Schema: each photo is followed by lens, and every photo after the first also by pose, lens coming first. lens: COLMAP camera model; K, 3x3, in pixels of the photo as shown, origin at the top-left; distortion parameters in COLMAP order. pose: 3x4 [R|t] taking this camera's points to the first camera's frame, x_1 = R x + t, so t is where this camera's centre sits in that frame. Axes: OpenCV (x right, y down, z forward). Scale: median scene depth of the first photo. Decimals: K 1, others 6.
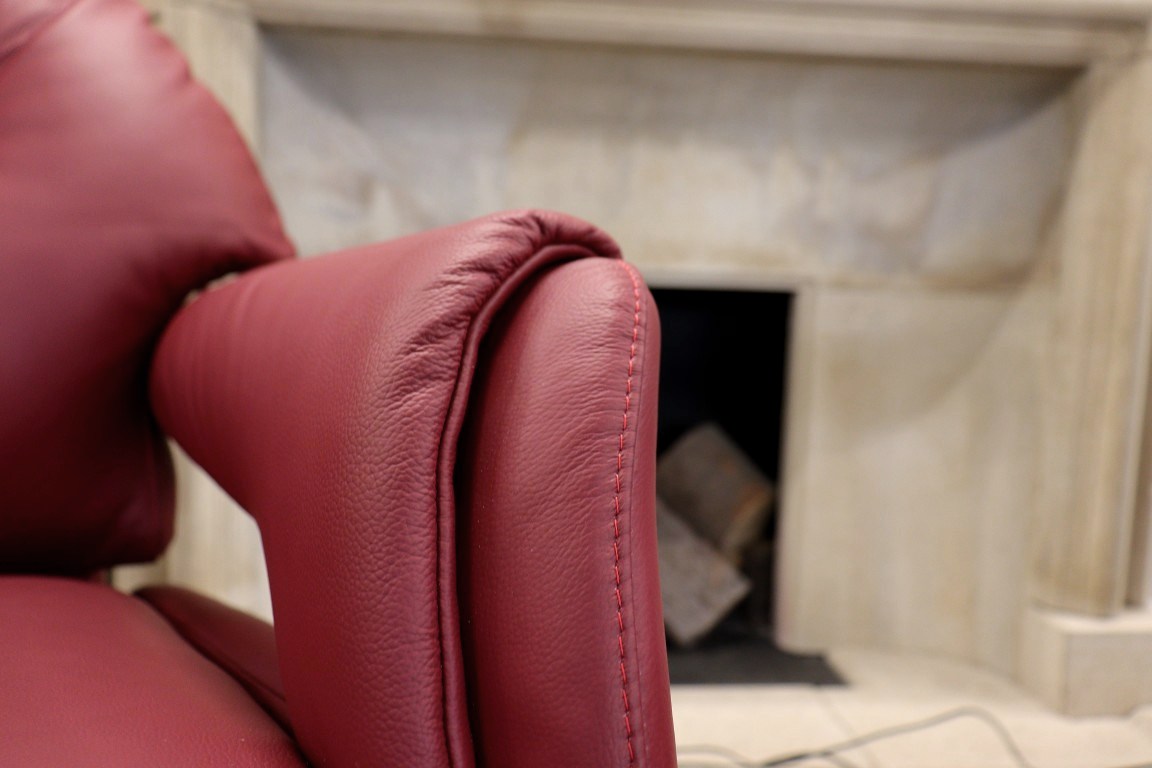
lens RADIAL K [[917.6, 0, 576.0], [0, 917.6, 384.0], [0, 0, 1]] dist [-0.004533, -0.002191]
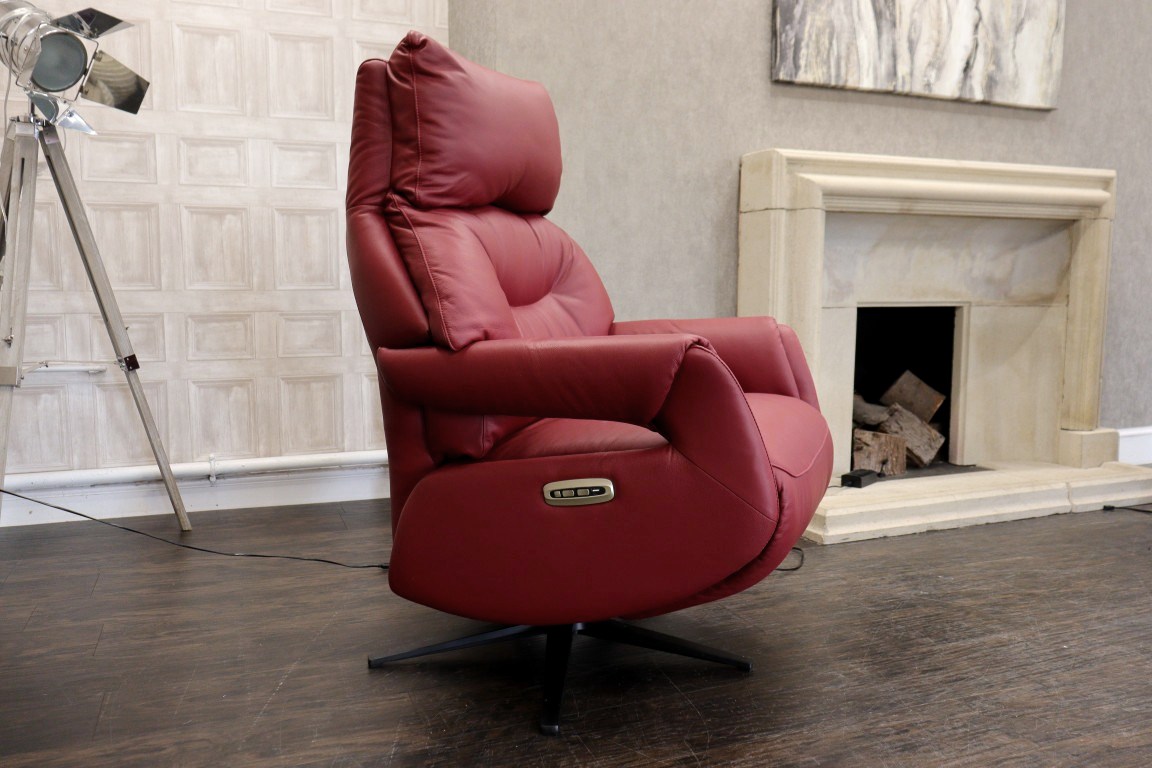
lens RADIAL K [[917.6, 0, 576.0], [0, 917.6, 384.0], [0, 0, 1]] dist [-0.004533, -0.002191]
pose [[0.950416, -0.062572, 0.304623, -1.479073], [0.057233, 0.998011, 0.026432, -0.027100], [-0.305670, -0.007687, 0.952106, -0.956638]]
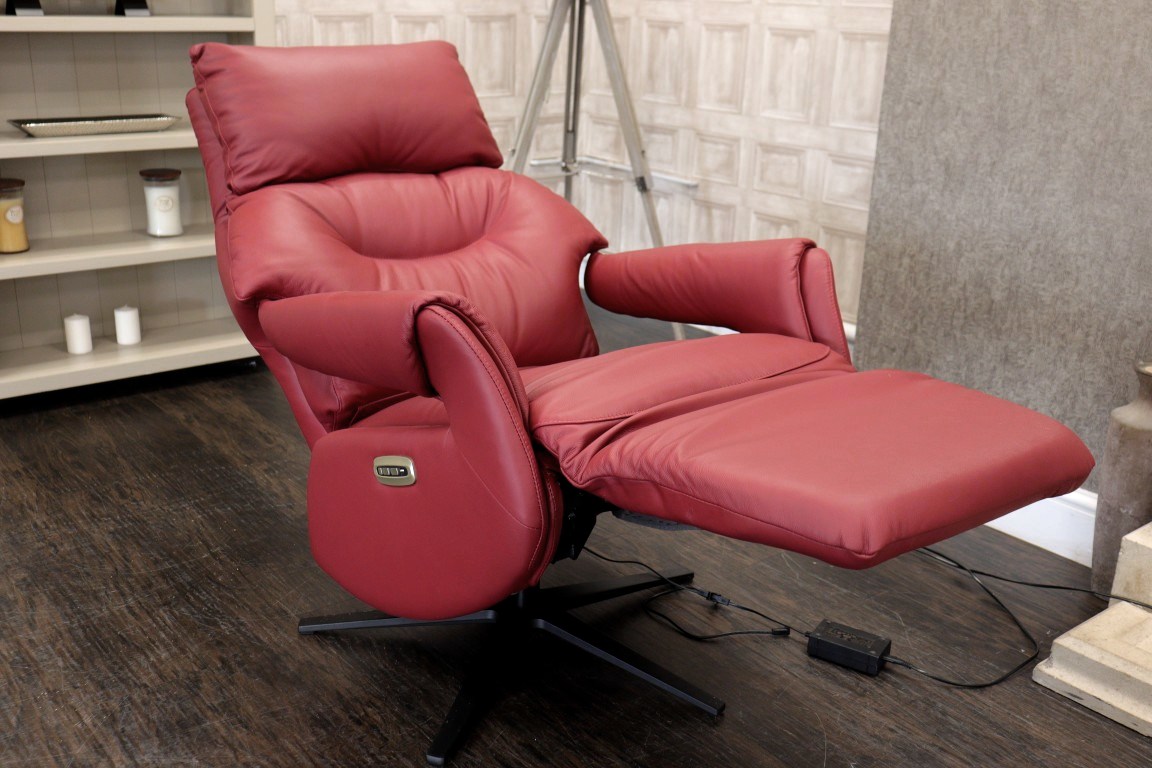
lens RADIAL K [[1171.4, 0, 574.5], [0, 1171.4, 386.5], [0, 0, 1]] dist [0.001305, -0.012517]
pose [[0.581846, 0.254062, -0.772598, 0.241794], [-0.093171, 0.964524, 0.247008, -0.262532], [0.807945, -0.071737, 0.584876, -0.578102]]
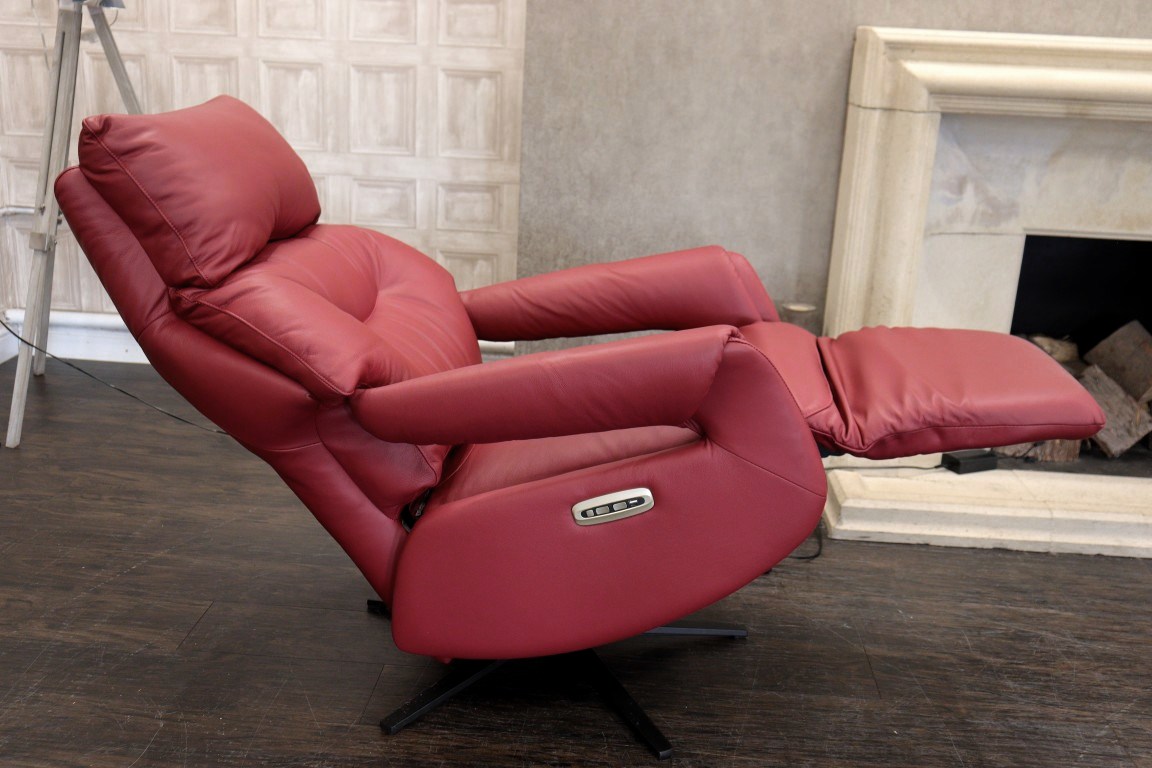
lens RADIAL K [[1177.4, 0, 576.5], [0, 1177.4, 386.5], [0, 0, 1]] dist [0.002685, -0.006345]
pose [[0.992333, 0.049989, -0.113032, -0.659023], [-0.027206, 0.980471, 0.194770, -0.245784], [0.120561, -0.190202, 0.974314, -1.261629]]
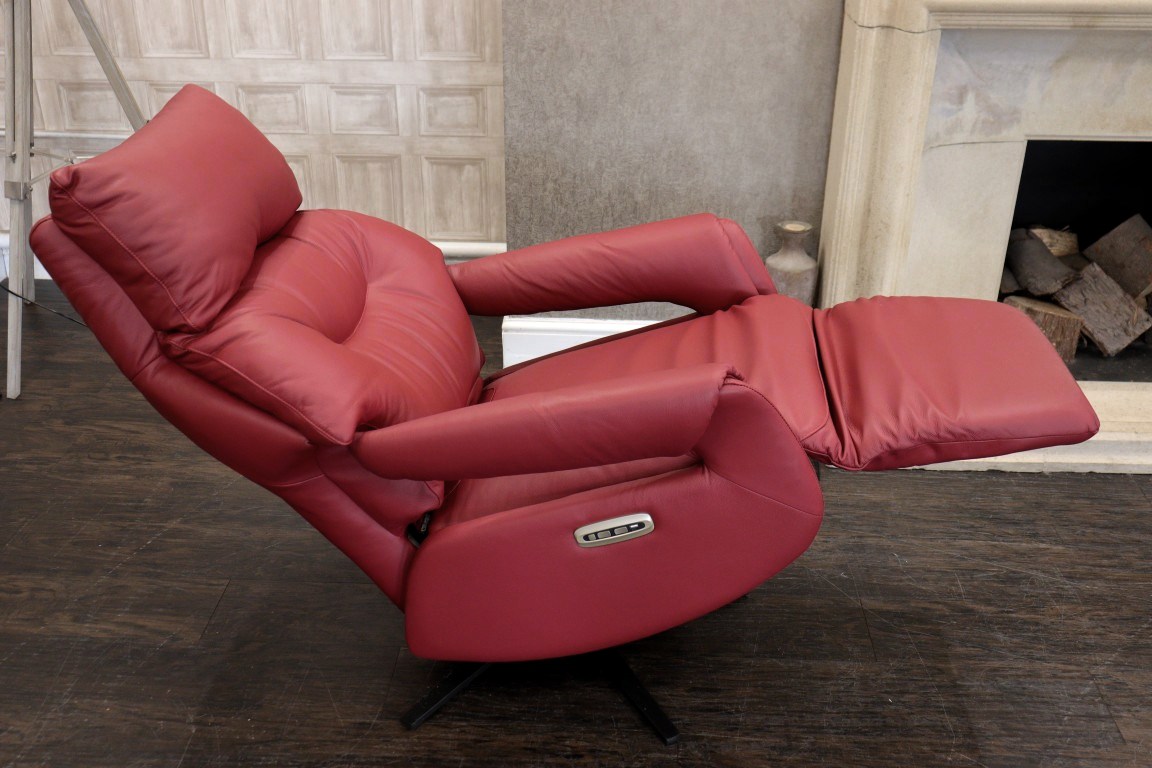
lens RADIAL K [[1177.4, 0, 576.5], [0, 1177.4, 386.5], [0, 0, 1]] dist [0.002685, -0.006345]
pose [[0.994172, 0.026435, -0.104511, -0.667143], [0.013864, 0.930068, 0.367125, -0.497355], [0.106907, -0.366435, 0.924282, -1.188570]]
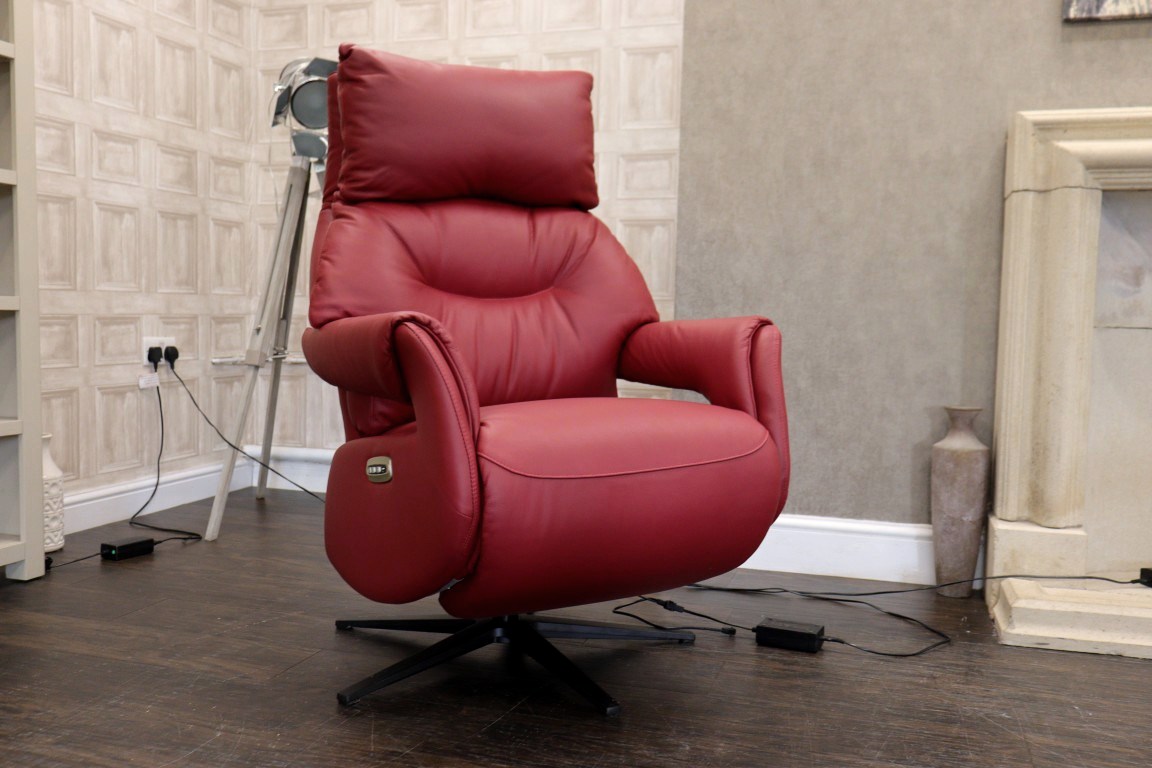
lens RADIAL K [[1049.2, 0, 576.3], [0, 1049.2, 385.1], [0, 0, 1]] dist [0.000745, -0.005682]
pose [[0.936984, 0.010818, -0.349205, -0.496542], [-0.024886, 0.999048, -0.035824, 0.066636], [0.348485, 0.042257, 0.936361, -1.027107]]
